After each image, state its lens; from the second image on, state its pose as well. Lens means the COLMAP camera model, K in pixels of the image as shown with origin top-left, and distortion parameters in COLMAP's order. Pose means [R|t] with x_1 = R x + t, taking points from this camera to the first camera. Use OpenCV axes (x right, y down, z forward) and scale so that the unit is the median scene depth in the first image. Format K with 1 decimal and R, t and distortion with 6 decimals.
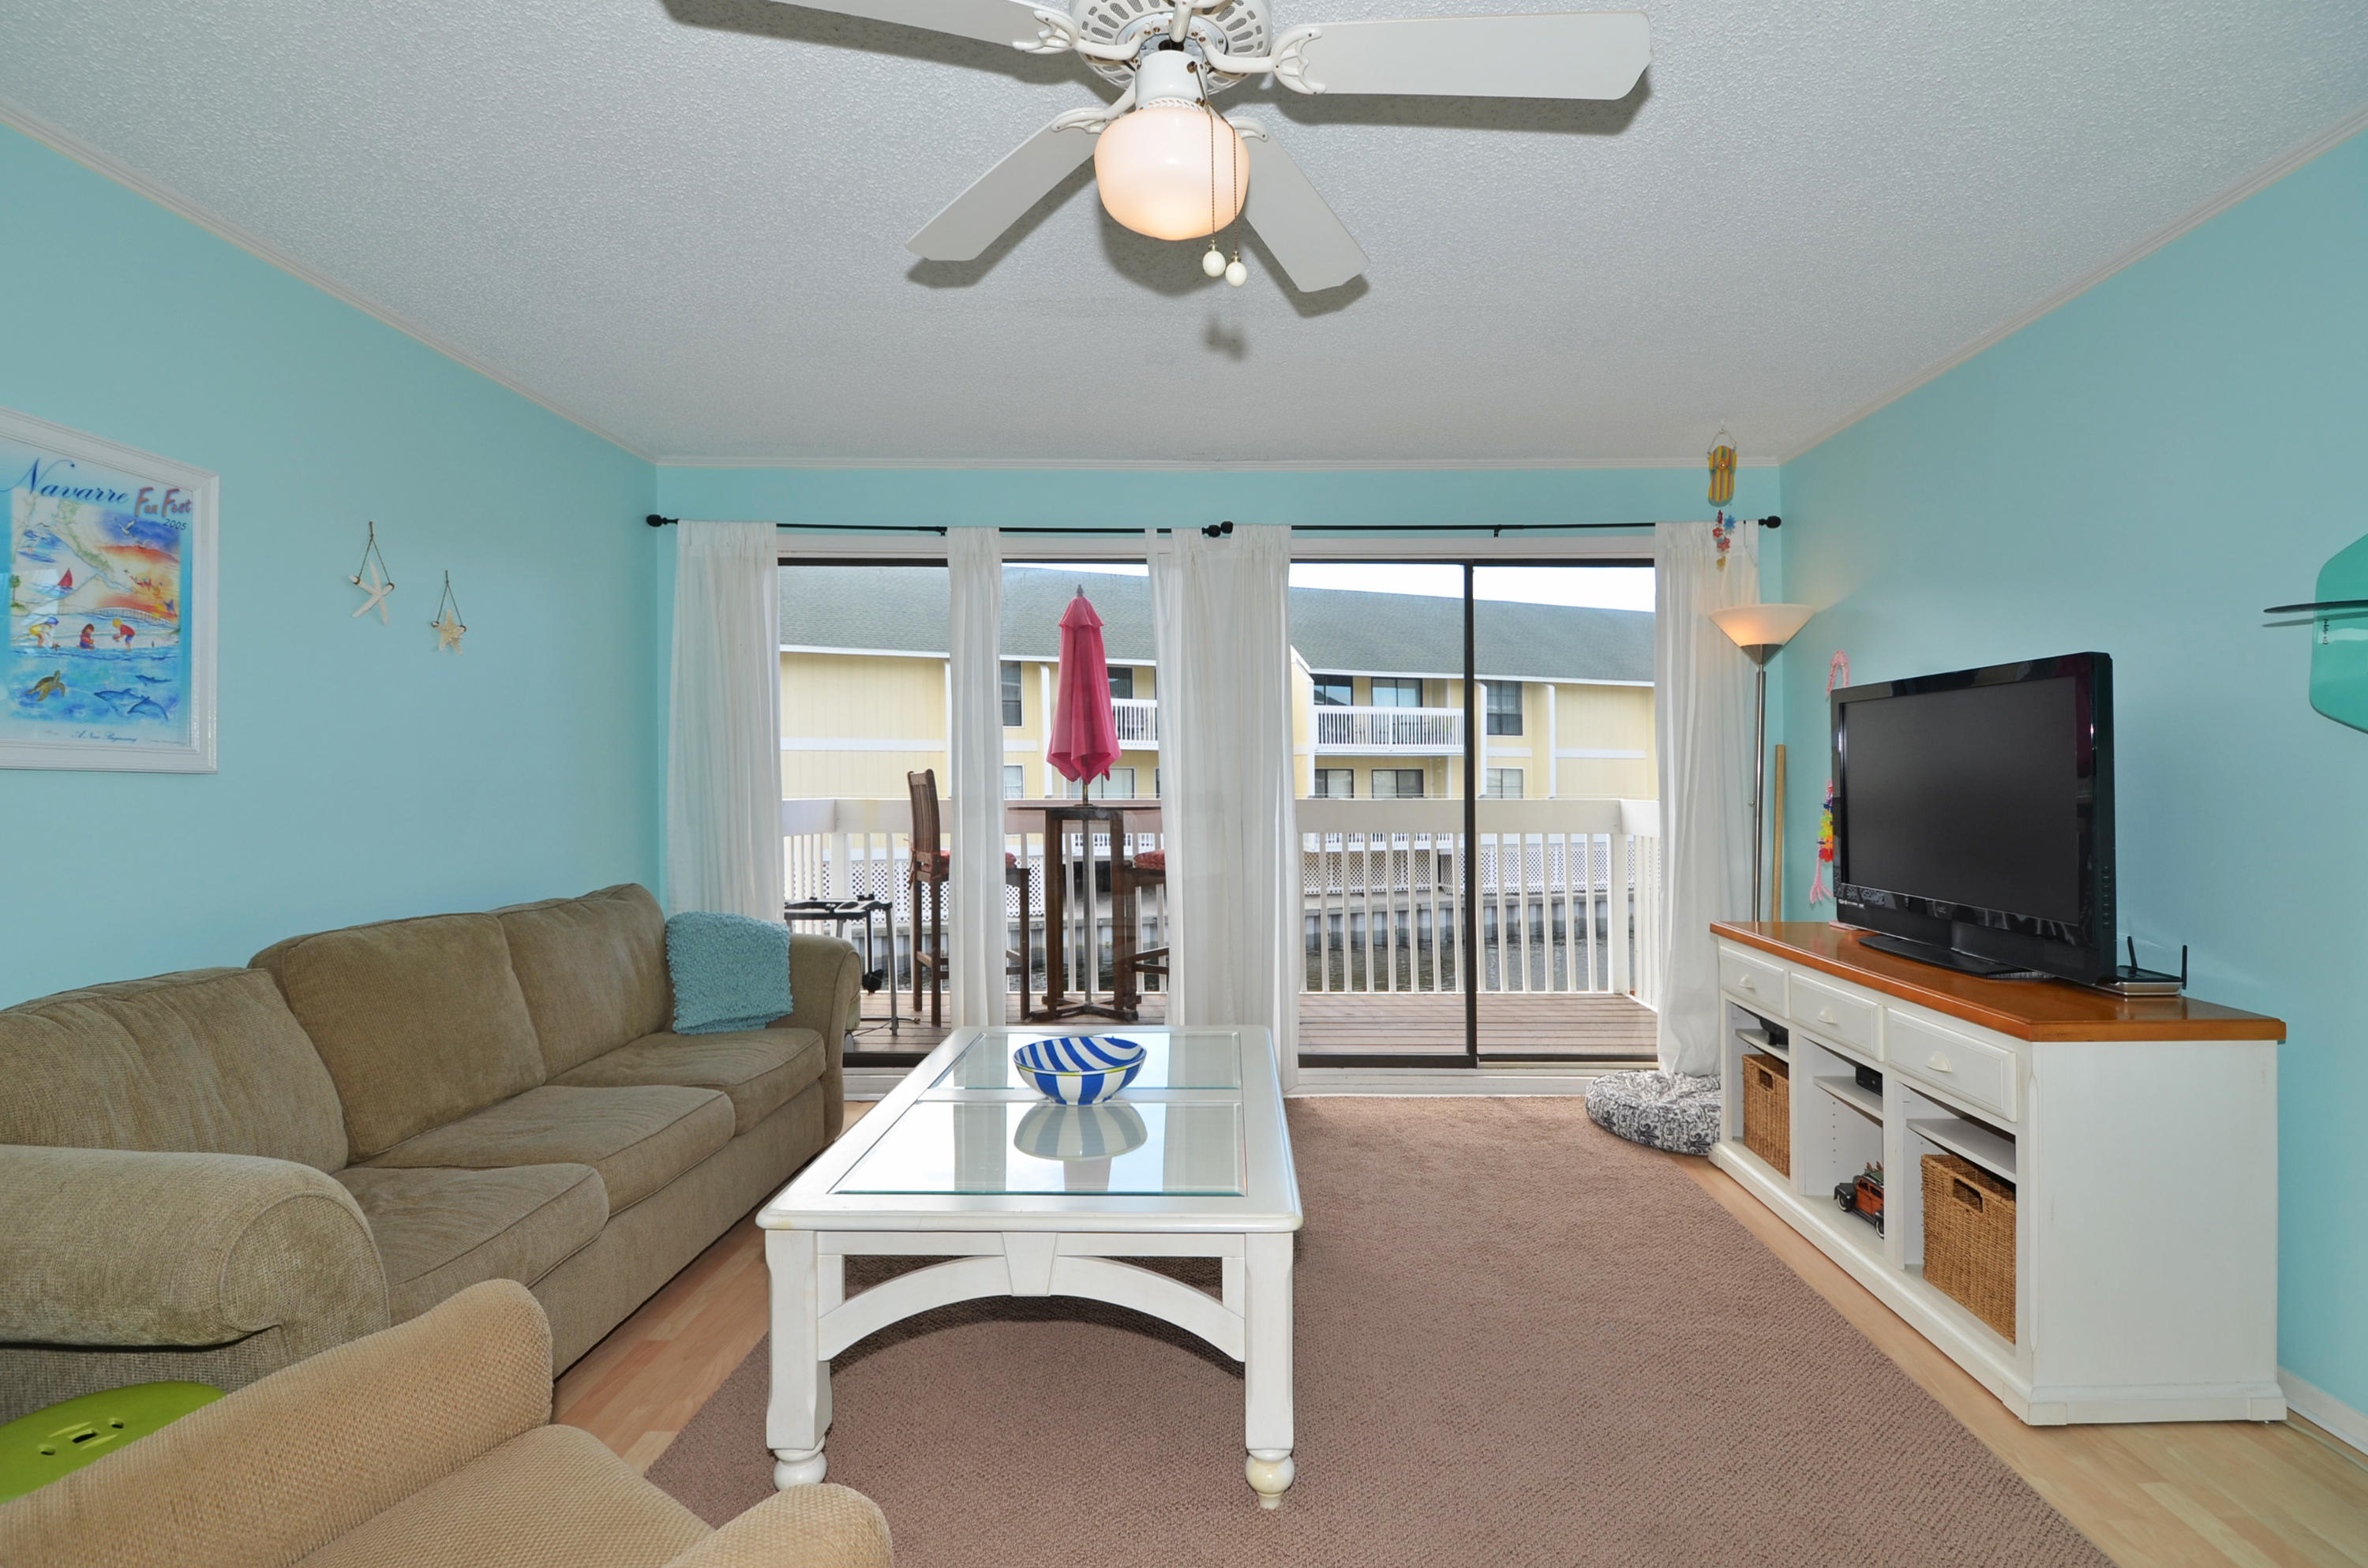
lens RADIAL K [[1110.2, 0, 1315.2], [0, 1110.2, 791.6], [0, 0, 1]] dist [-0.014817, -0.006828]
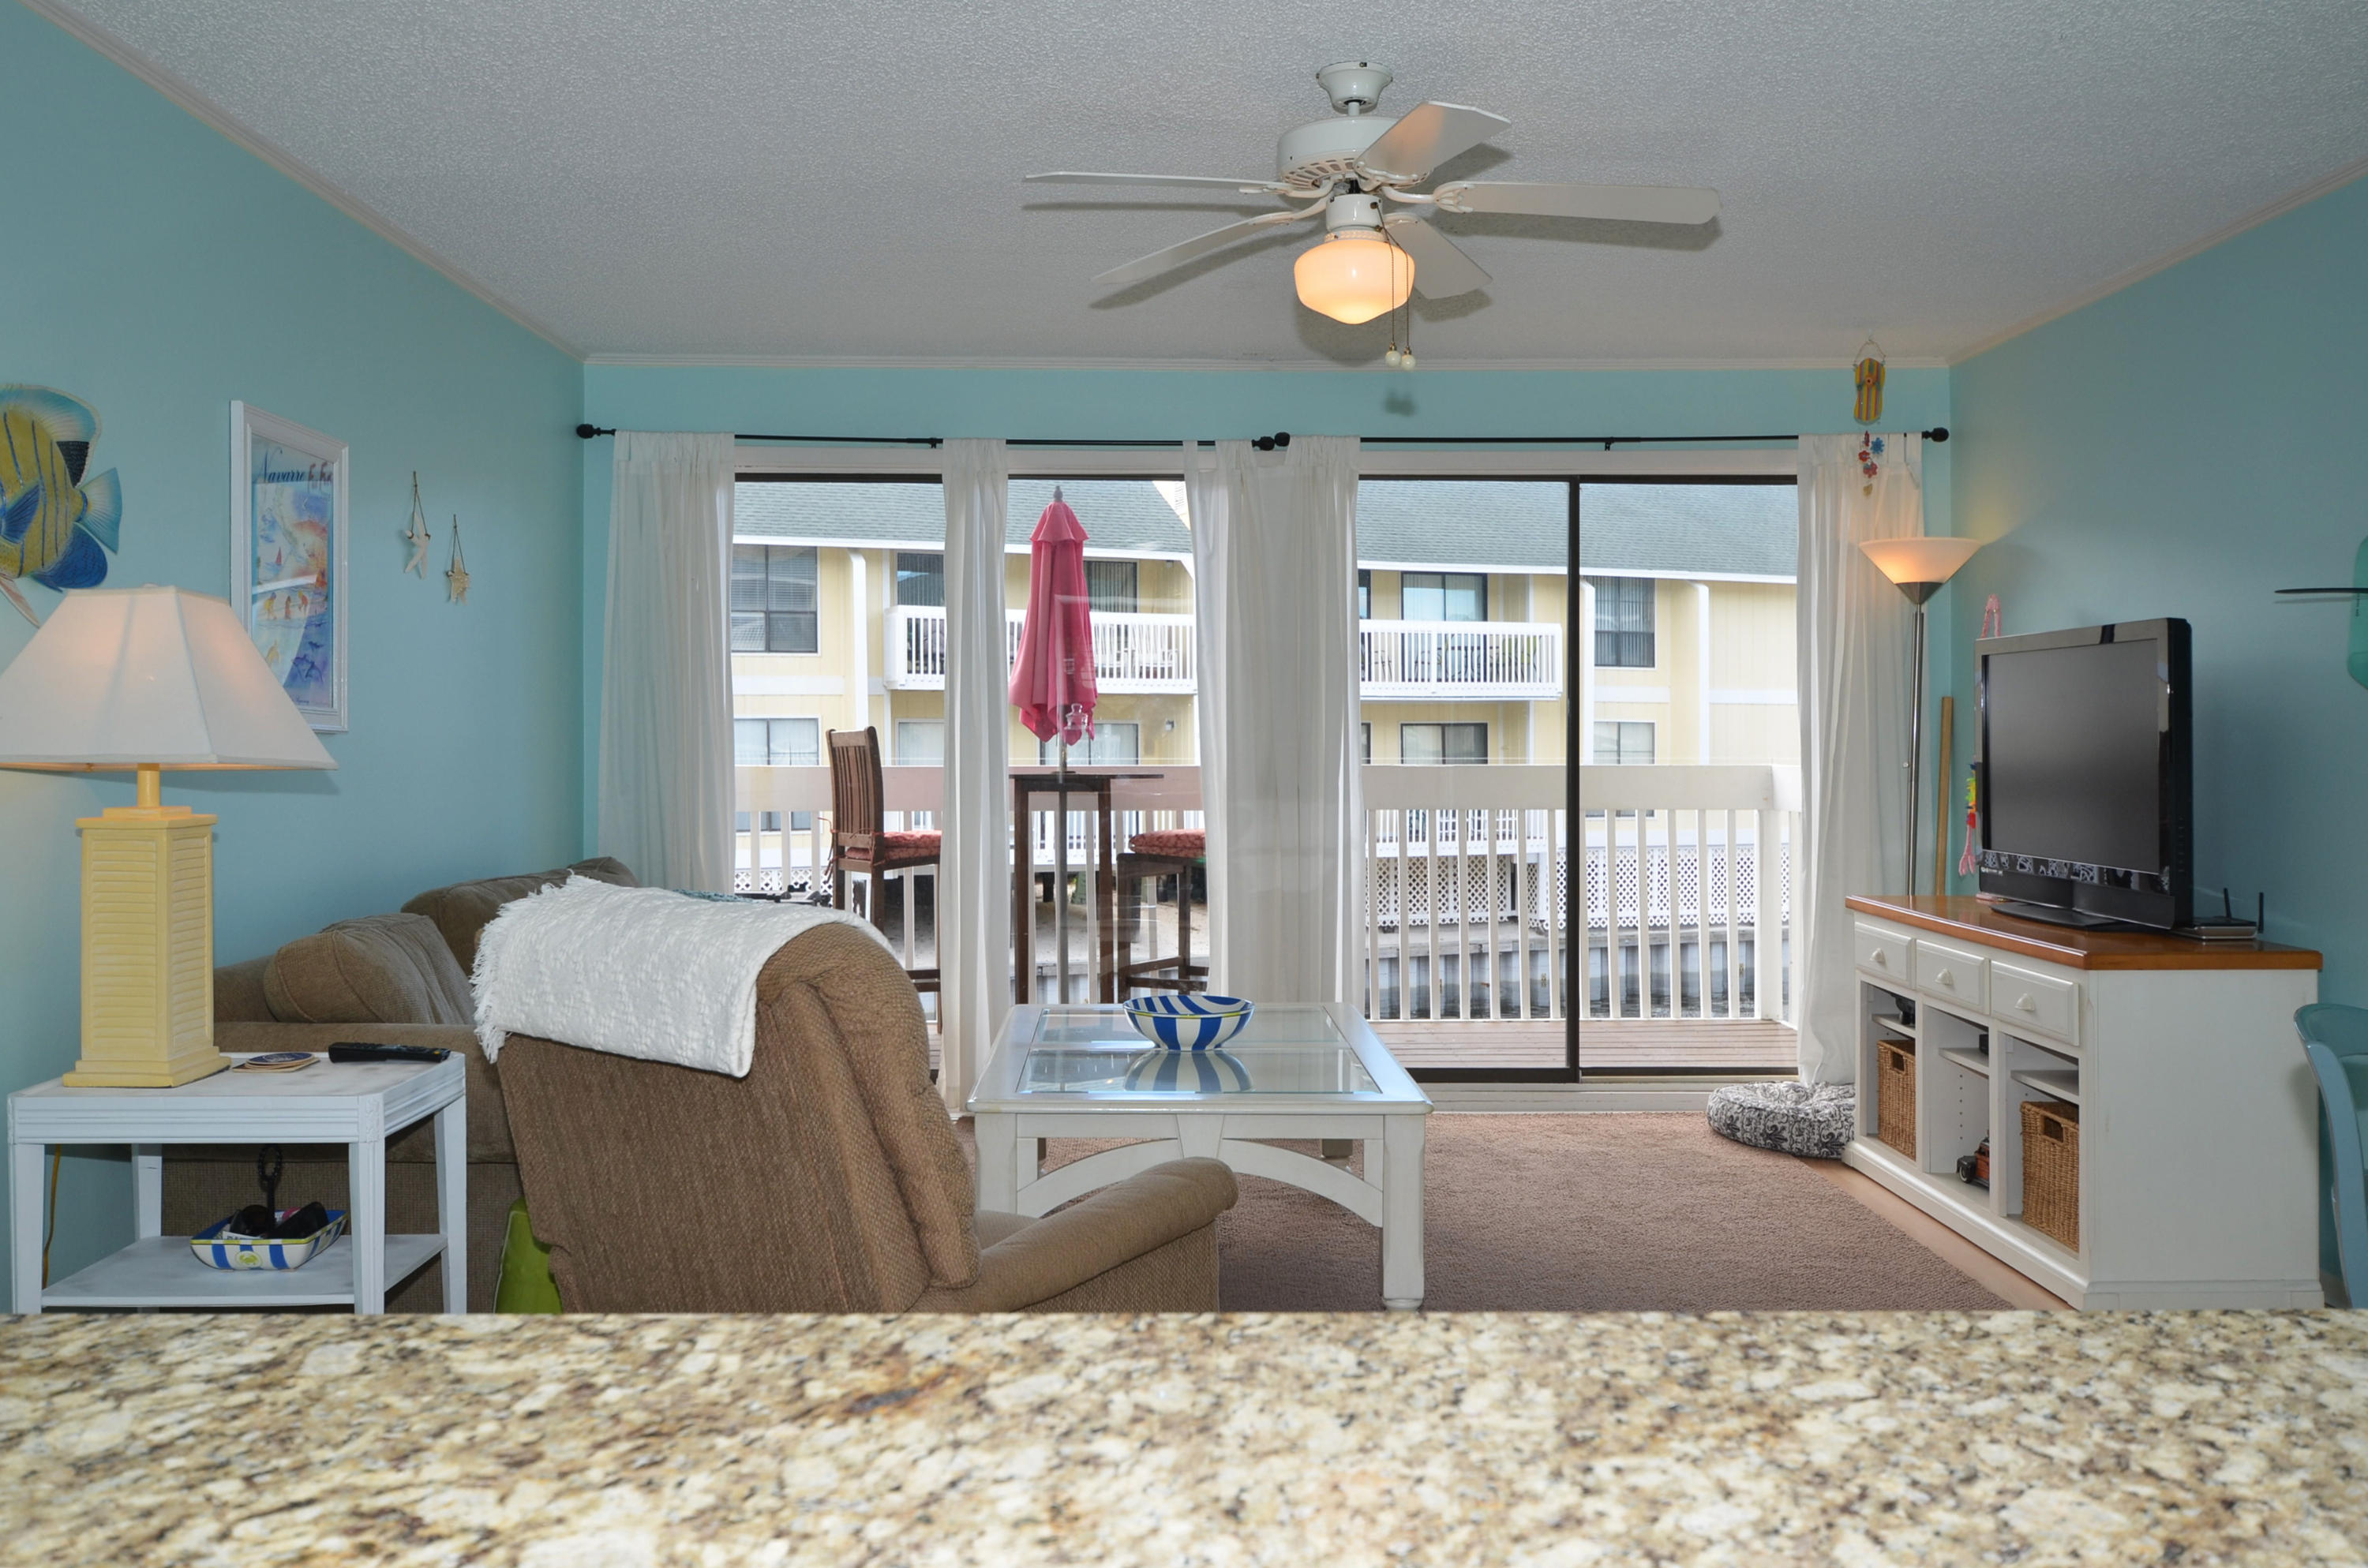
lens RADIAL K [[1856.2, 0, 1165.8], [0, 1856.2, 831.0], [0, 0, 1]] dist [0.036095, -0.004725]
pose [[0.997360, 0.001548, -0.072605, -0.071316], [0.001193, 0.999288, 0.037698, 0.005701], [0.072612, -0.037685, 0.996648, -0.467203]]
